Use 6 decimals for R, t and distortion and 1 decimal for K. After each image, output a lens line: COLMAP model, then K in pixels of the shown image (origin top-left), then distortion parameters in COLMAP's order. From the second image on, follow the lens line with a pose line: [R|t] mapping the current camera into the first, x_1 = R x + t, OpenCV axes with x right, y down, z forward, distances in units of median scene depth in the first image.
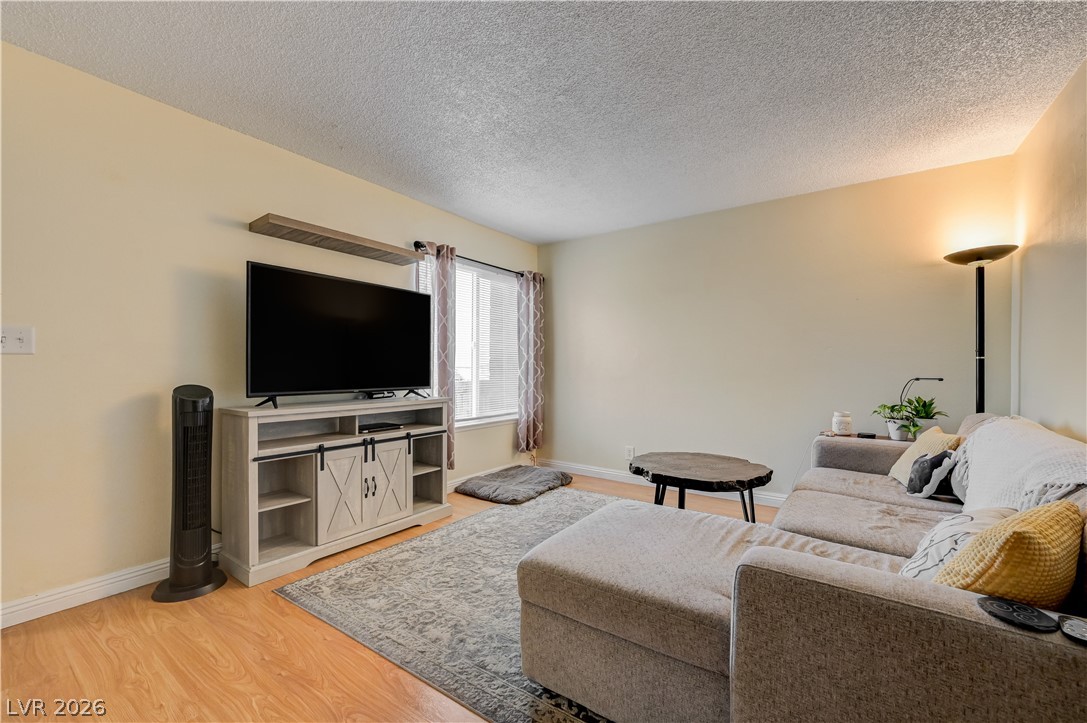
lens RADIAL K [[433.9, 0, 555.6], [0, 433.9, 370.7], [0, 0, 1]] dist [0.000962, 0.000042]
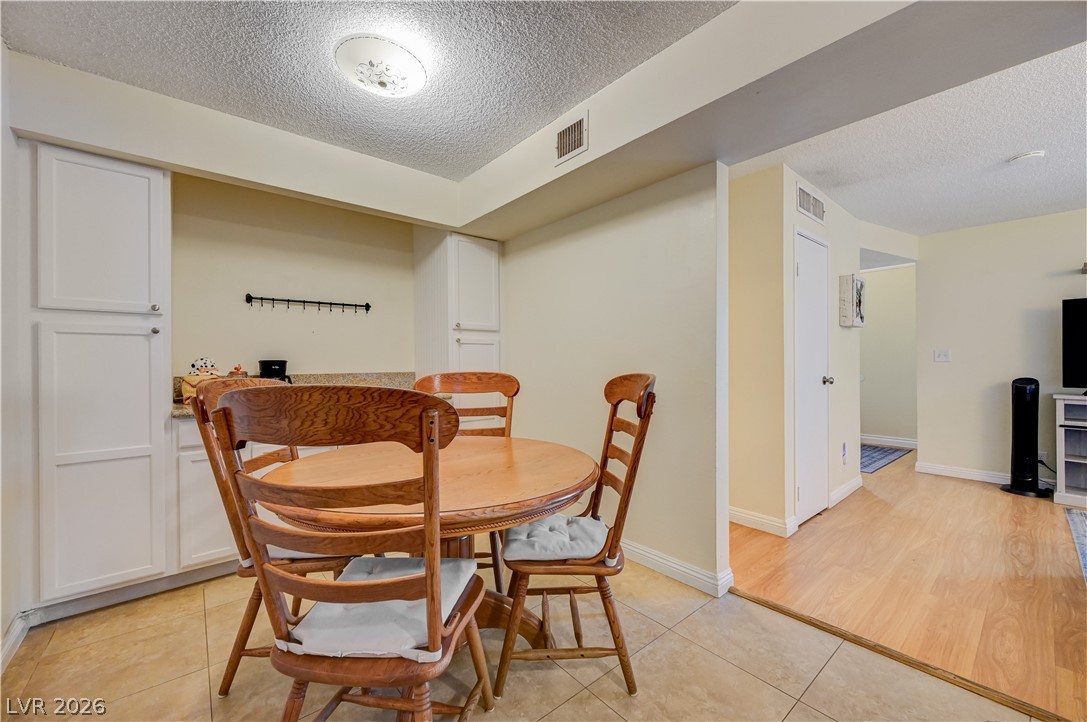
lens RADIAL K [[425.1, 0, 549.8], [0, 425.1, 362.1], [0, 0, 1]] dist [-0.001620, -0.000144]
pose [[-0.254727, -0.008022, -0.966980, 1.045380], [-0.004867, 0.999964, -0.007014, -0.008070], [0.967001, 0.002920, -0.254757, -0.340785]]
